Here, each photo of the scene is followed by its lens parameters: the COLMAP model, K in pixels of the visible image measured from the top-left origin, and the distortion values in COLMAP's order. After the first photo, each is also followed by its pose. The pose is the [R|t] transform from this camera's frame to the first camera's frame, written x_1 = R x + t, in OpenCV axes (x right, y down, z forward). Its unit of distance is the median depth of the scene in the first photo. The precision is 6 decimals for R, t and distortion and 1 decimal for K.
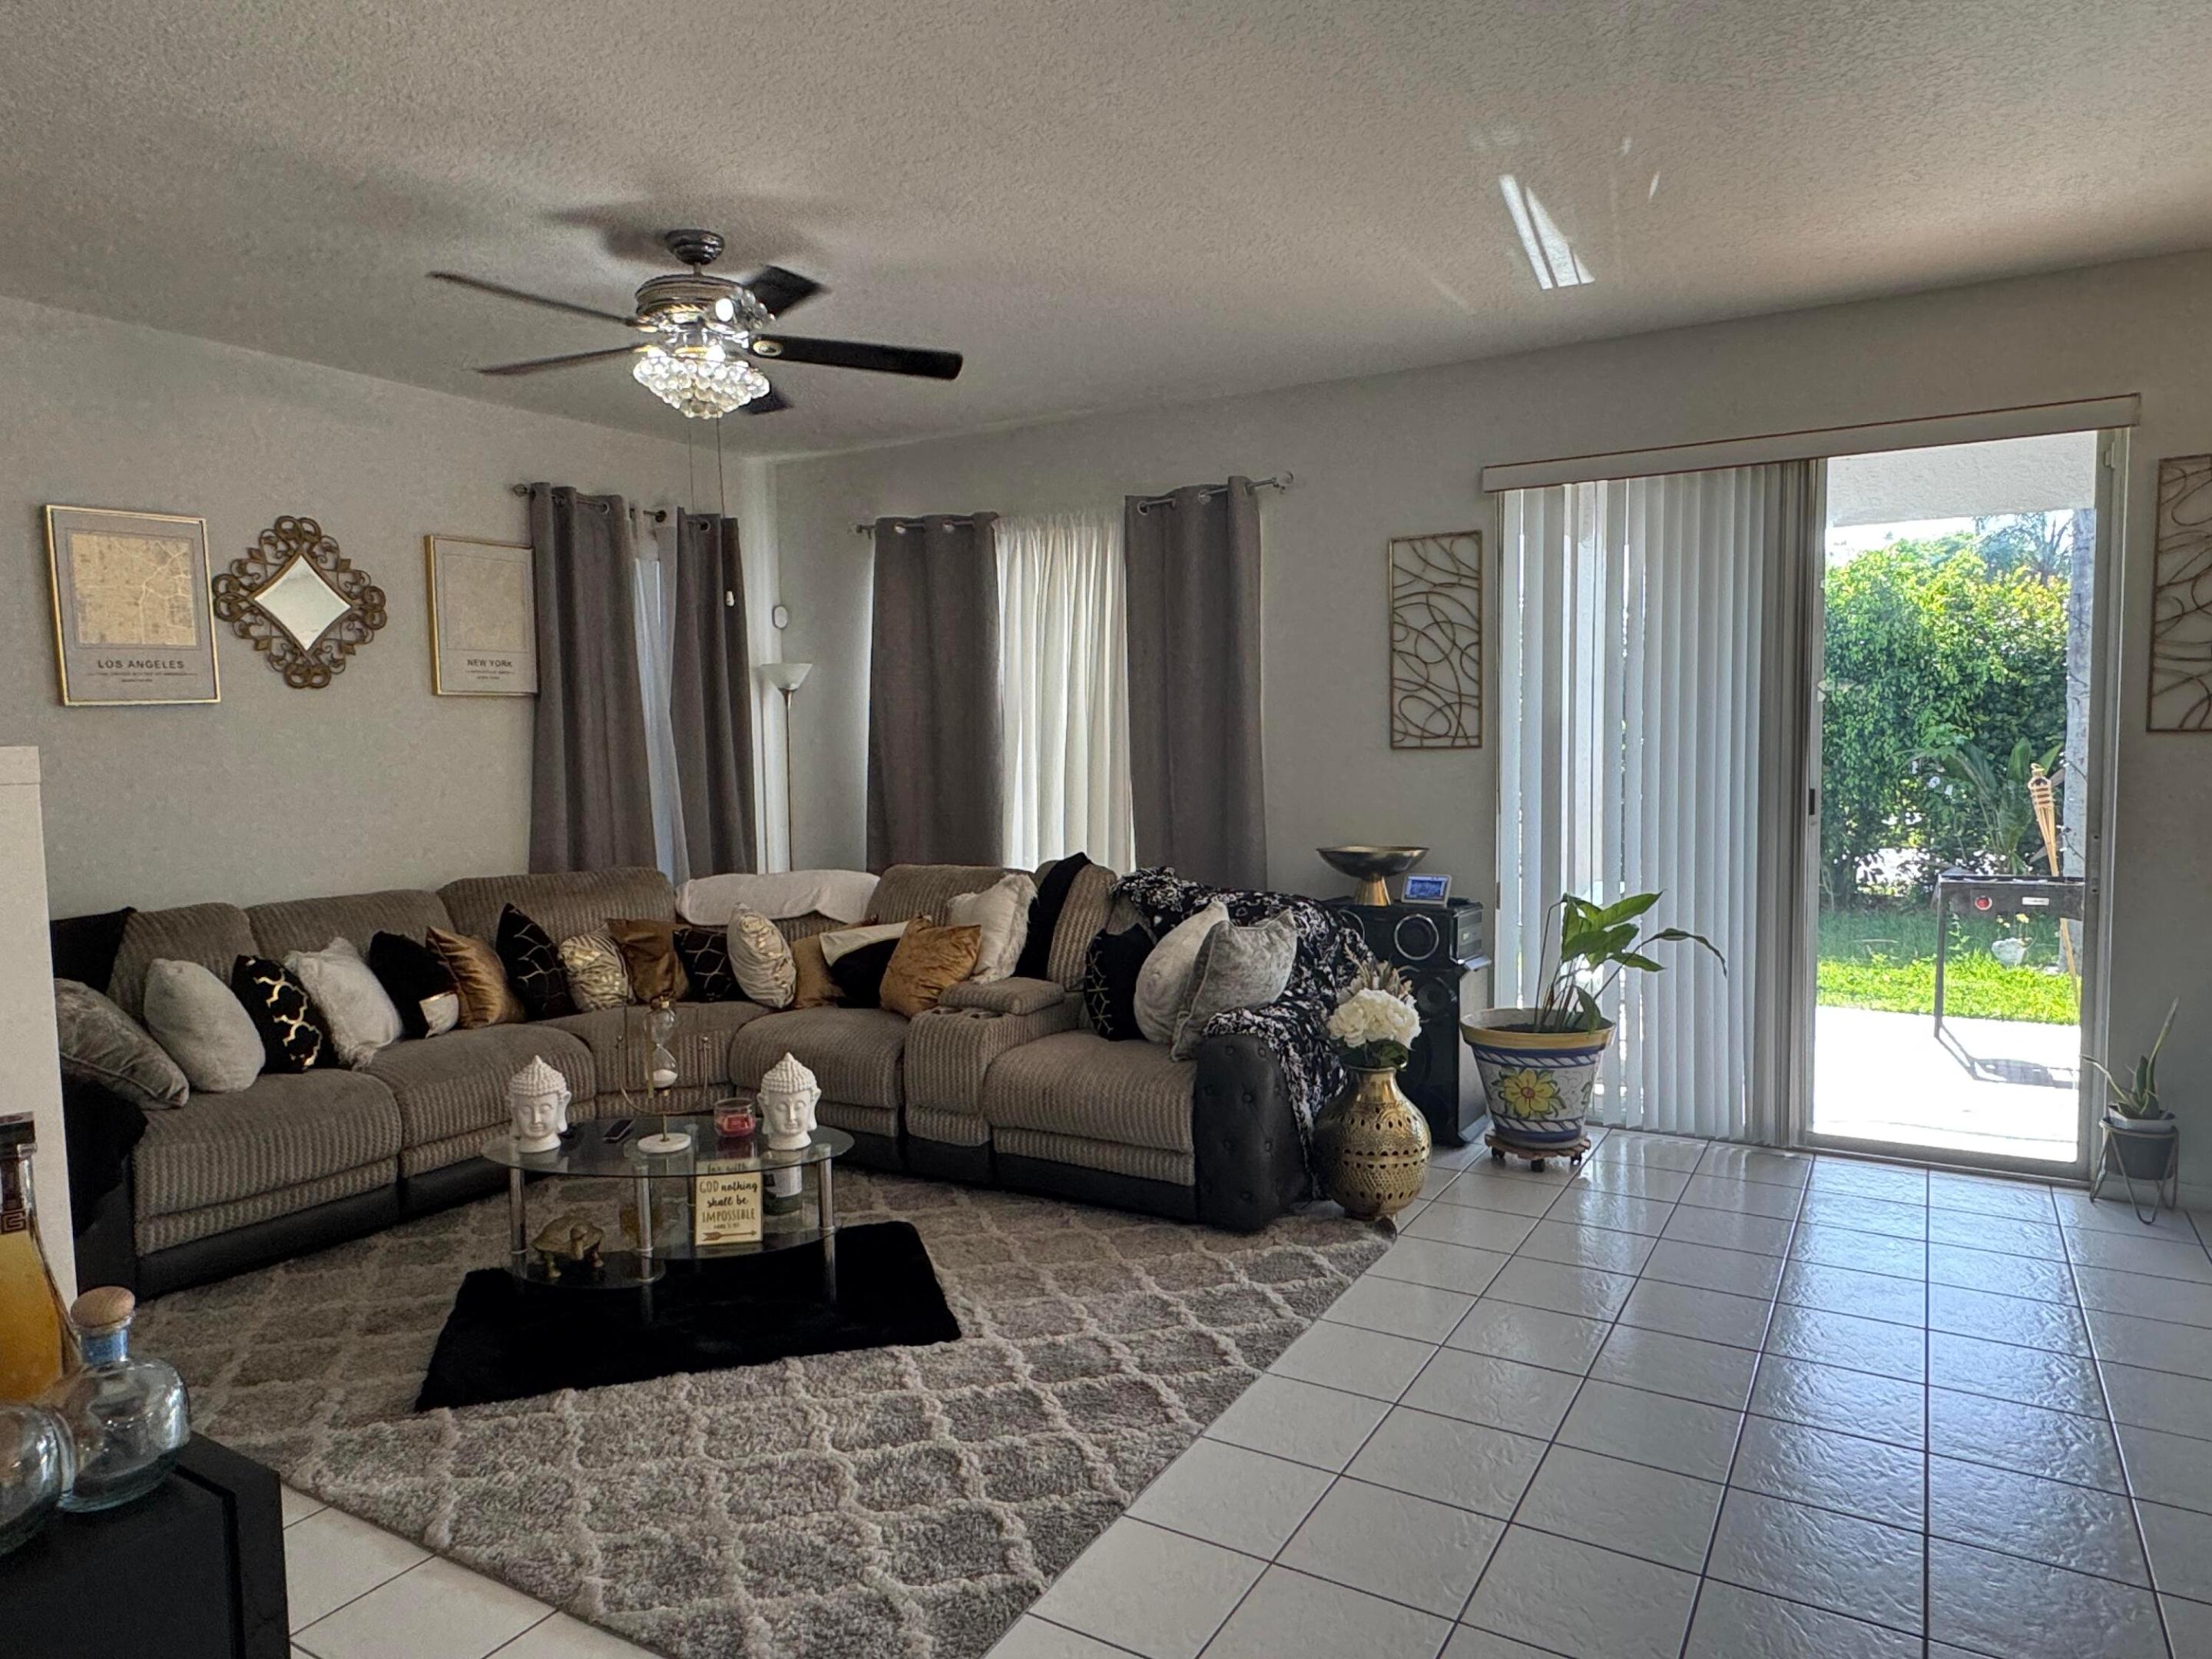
lens RADIAL K [[1404.4, 0, 1096.9], [0, 1404.4, 827.7], [0, 0, 1]] dist [0.011883, -0.001573]
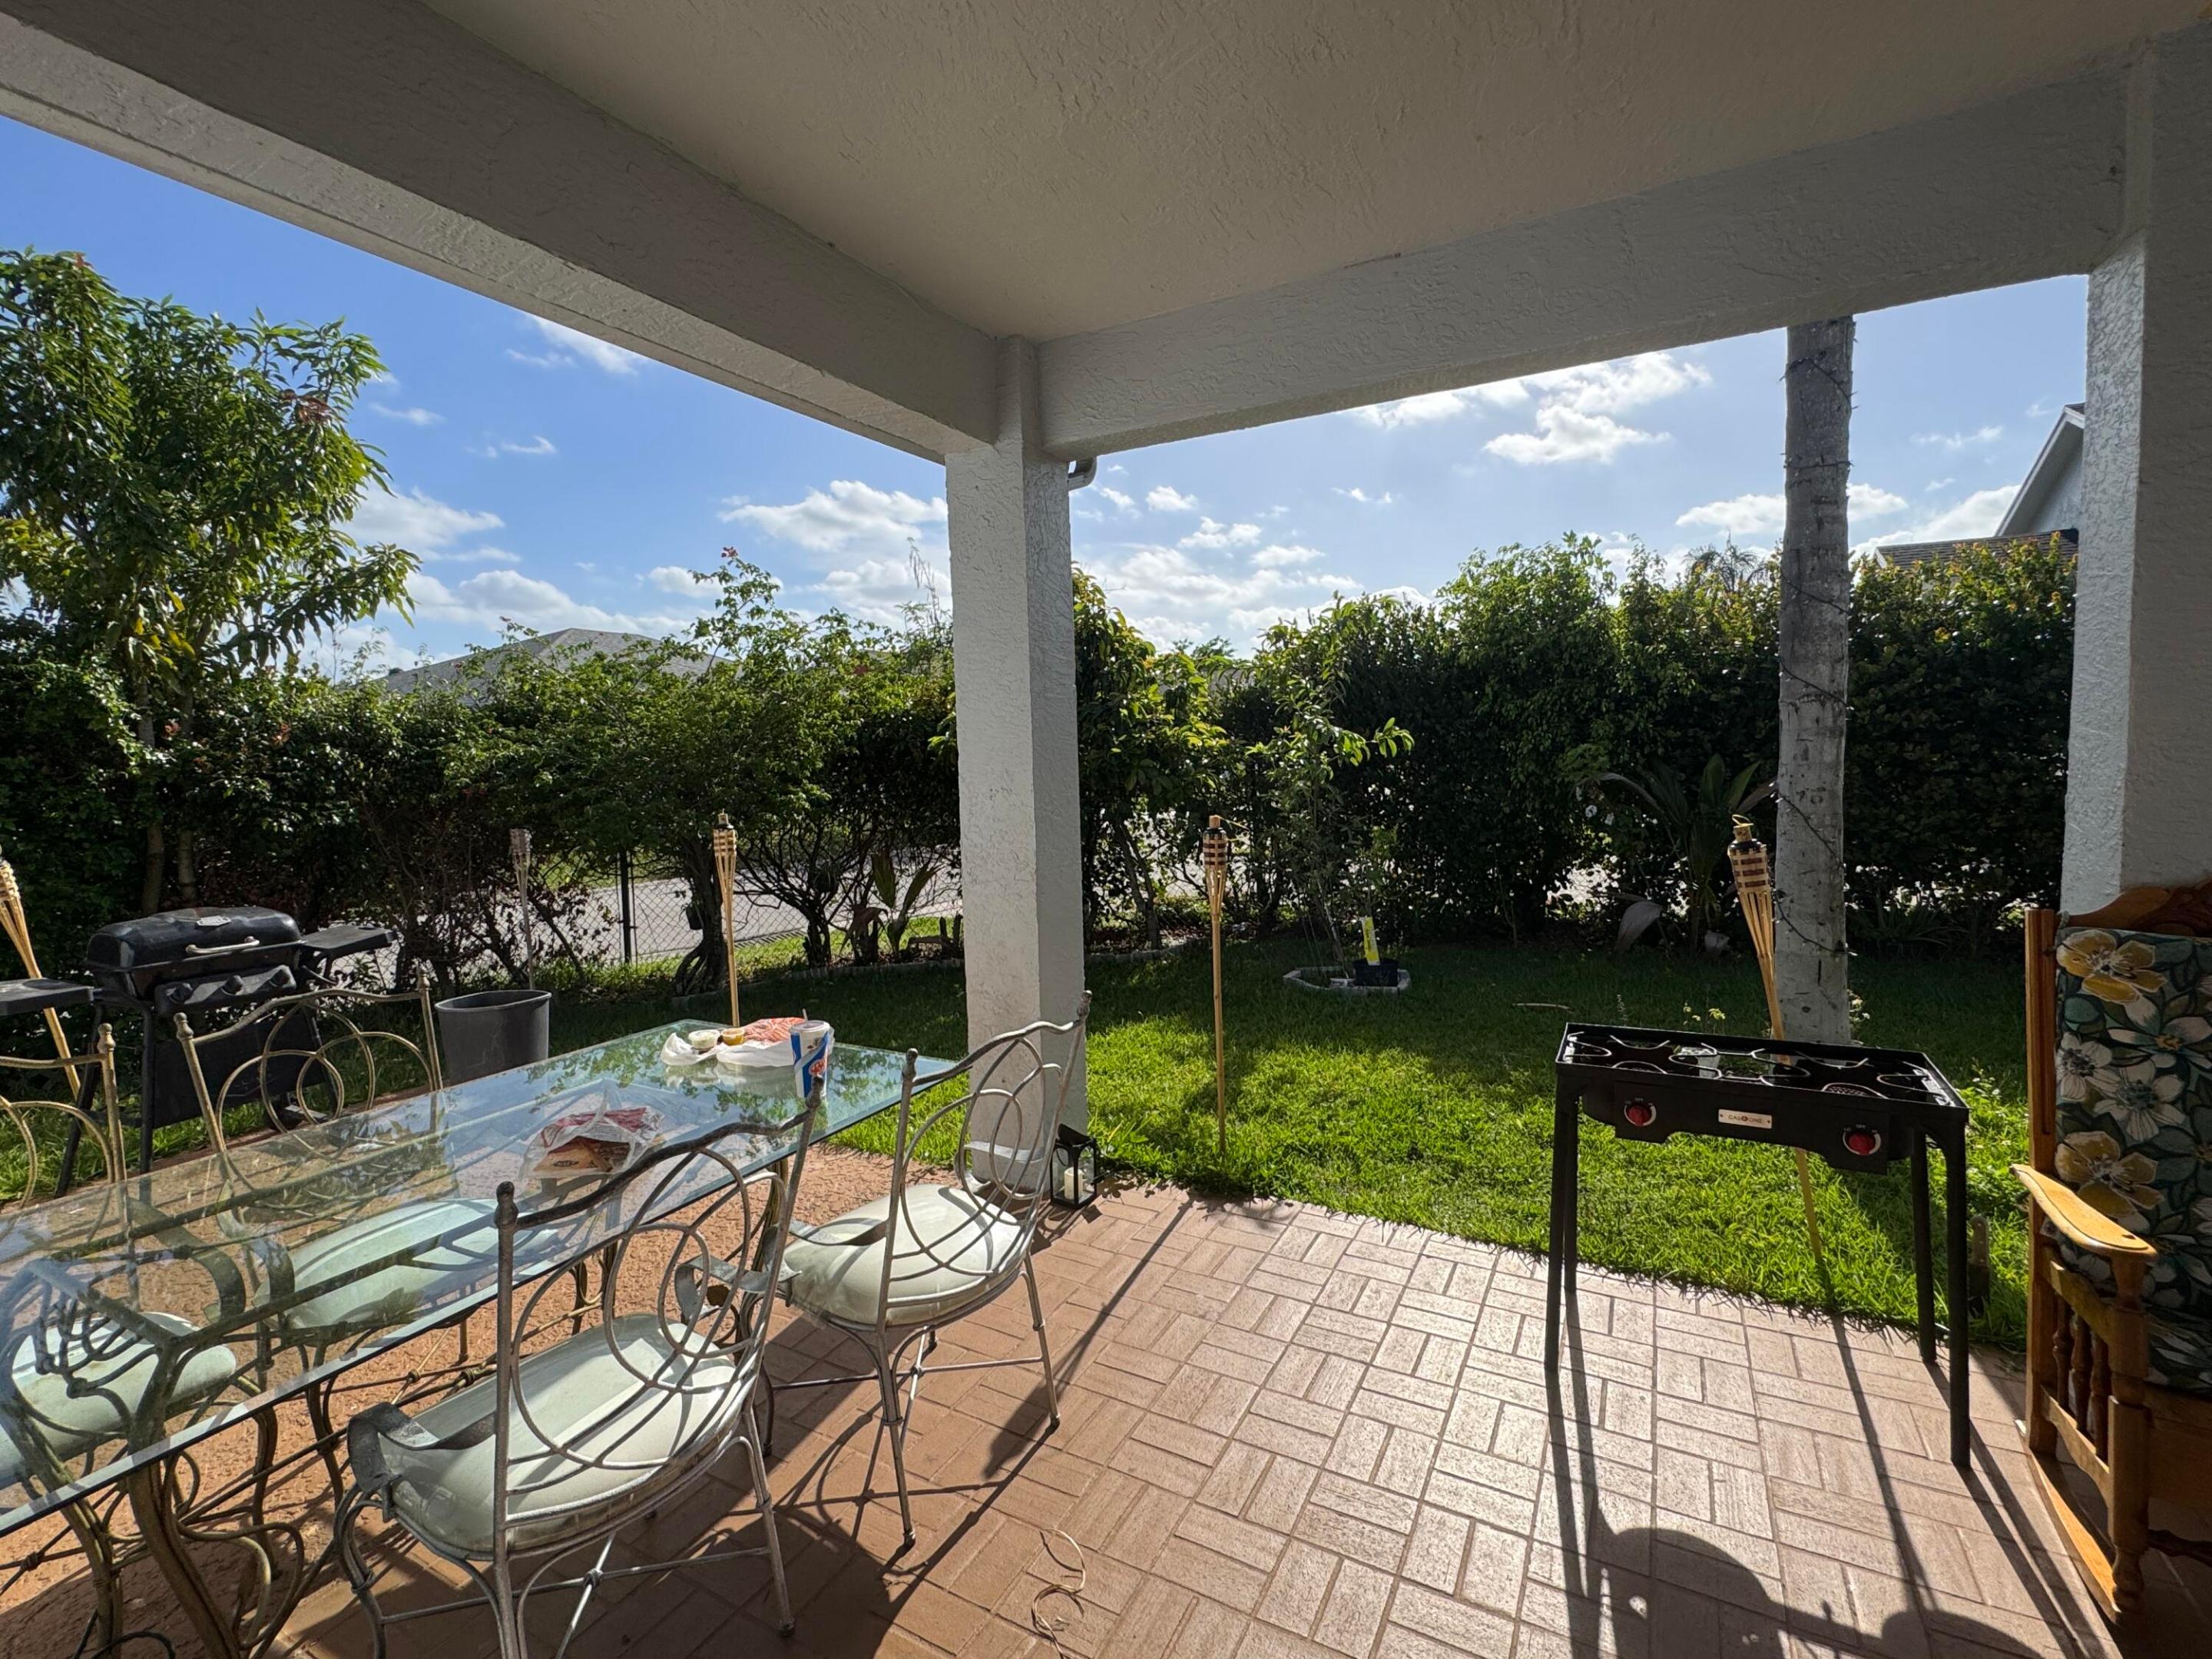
lens RADIAL K [[986.4, 0, 1126.8], [0, 986.4, 790.2], [0, 0, 1]] dist [0.014059, 0.000140]
pose [[0.998830, -0.008939, 0.047518, 0.599251], [0.010001, 0.999704, -0.022163, -0.075540], [-0.047306, 0.022613, 0.998624, 0.918514]]
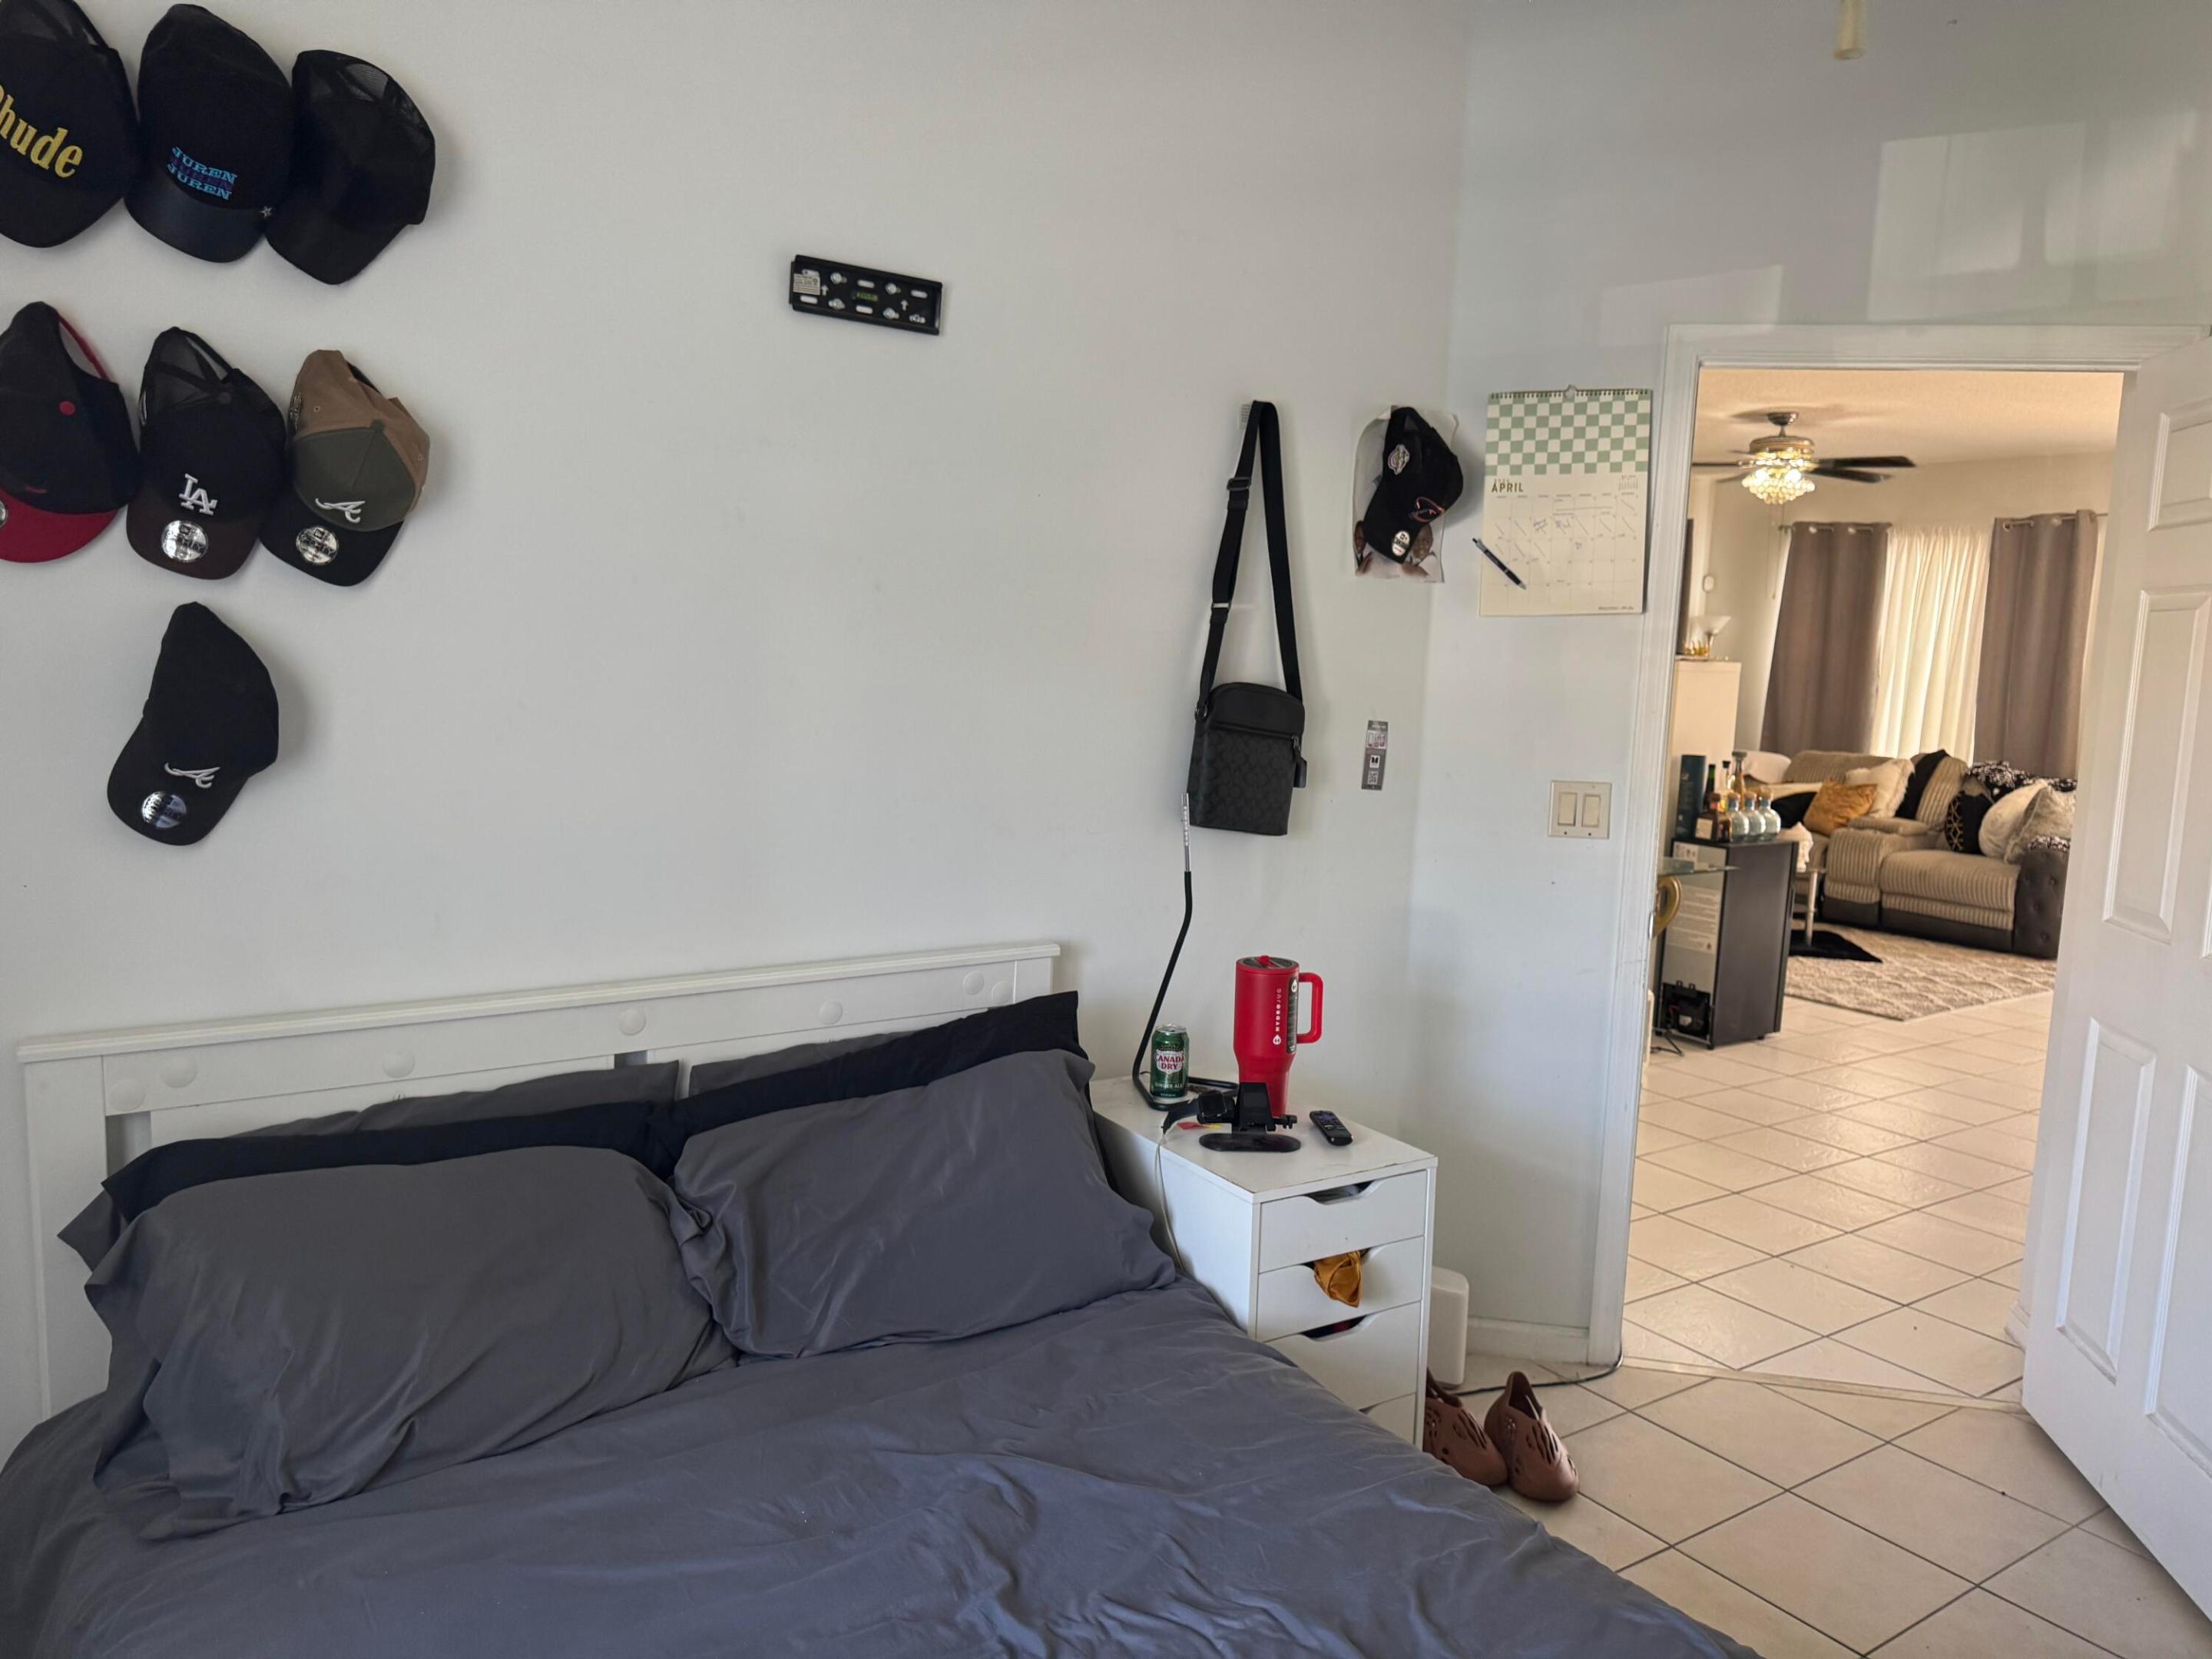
lens RADIAL K [[1573.2, 0, 1114.3], [0, 1573.2, 831.8], [0, 0, 1]] dist [0.018602, -0.006109]
pose [[0.911839, 0.099943, -0.398197, -0.155438], [-0.081087, 0.994652, 0.063964, 0.077557], [0.402460, -0.026037, 0.915067, -1.108965]]
